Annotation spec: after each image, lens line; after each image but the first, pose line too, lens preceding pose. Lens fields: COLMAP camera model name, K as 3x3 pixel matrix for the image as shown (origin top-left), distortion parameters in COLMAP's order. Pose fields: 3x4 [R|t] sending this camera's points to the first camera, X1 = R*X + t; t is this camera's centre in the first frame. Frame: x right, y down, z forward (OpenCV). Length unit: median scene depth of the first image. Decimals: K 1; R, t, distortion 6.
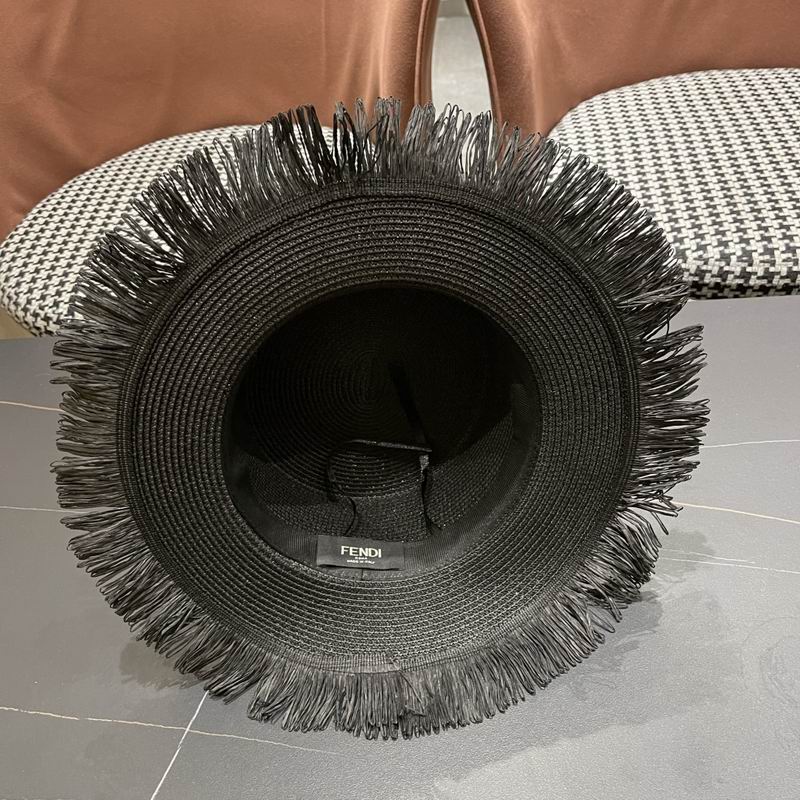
lens RADIAL K [[874.0, 0, 402.8], [0, 874.0, 404.2], [0, 0, 1]] dist [0.018336, 0.000000]
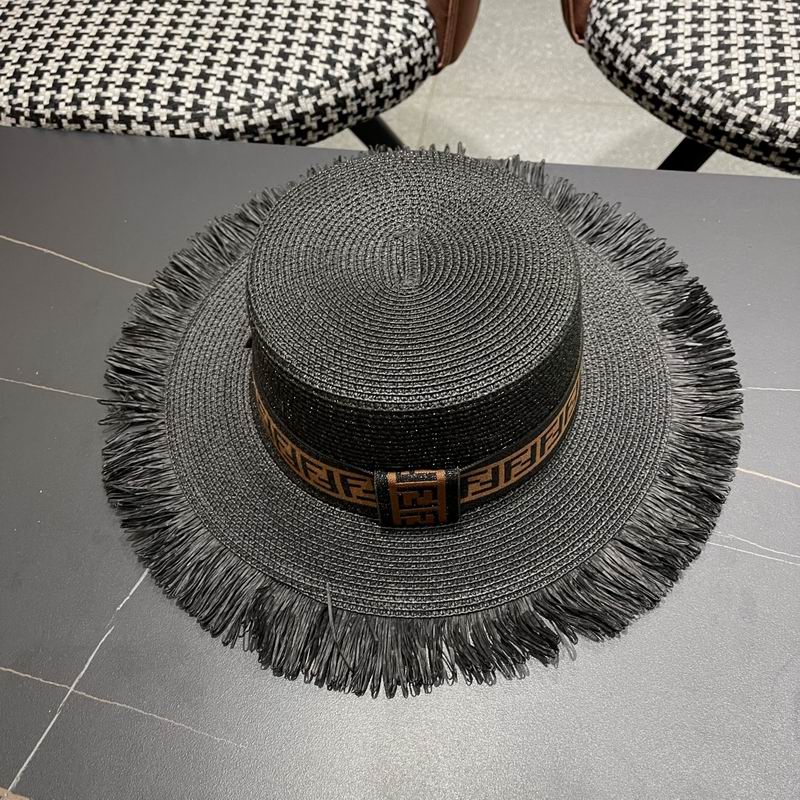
lens RADIAL K [[874.0, 0, 400.0], [0, 874.0, 416.2], [0, 0, 1]] dist [0.018336, 0.000000]
pose [[0.993538, 0.113266, 0.007267, 0.011079], [-0.111541, 0.962558, 0.247063, -0.061080], [0.020989, -0.246277, 0.968972, 0.170493]]
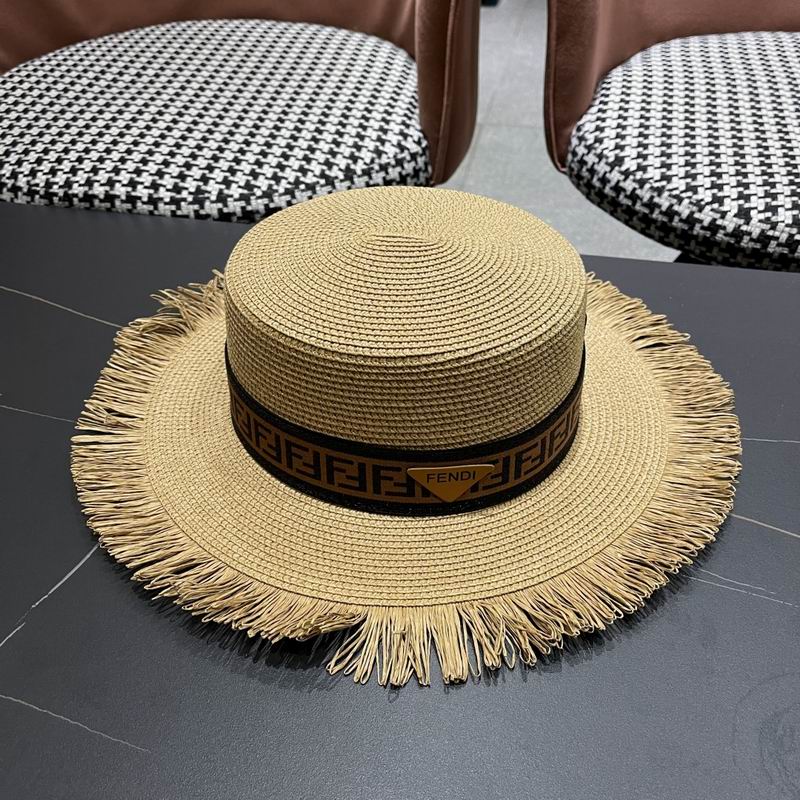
lens RADIAL K [[874.0, 0, 404.6], [0, 874.0, 397.6], [0, 0, 1]] dist [0.018336, 0.000000]
pose [[0.985653, 0.163911, -0.040259, 0.063343], [-0.164008, 0.986459, 0.000899, 0.044321], [0.039861, 0.005717, 0.999189, 0.163711]]
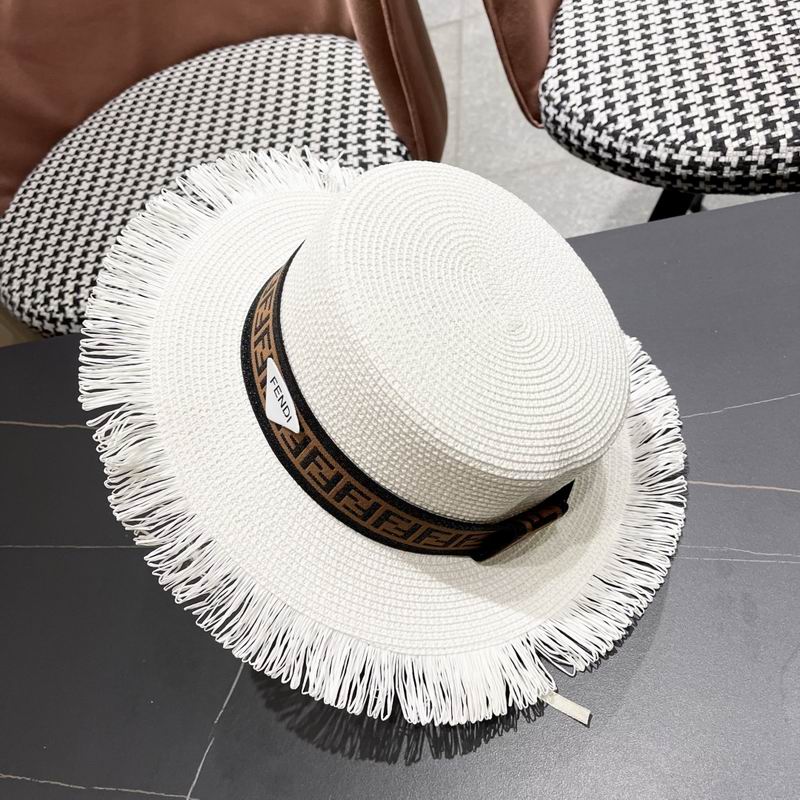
lens RADIAL K [[874.0, 0, 408.4], [0, 874.0, 414.9], [0, 0, 1]] dist [0.018336, 0.000000]
pose [[0.982794, -0.123077, -0.137727, 0.103172], [0.145380, 0.975390, 0.165767, -0.094817], [0.113935, -0.182937, 0.976500, 0.098843]]
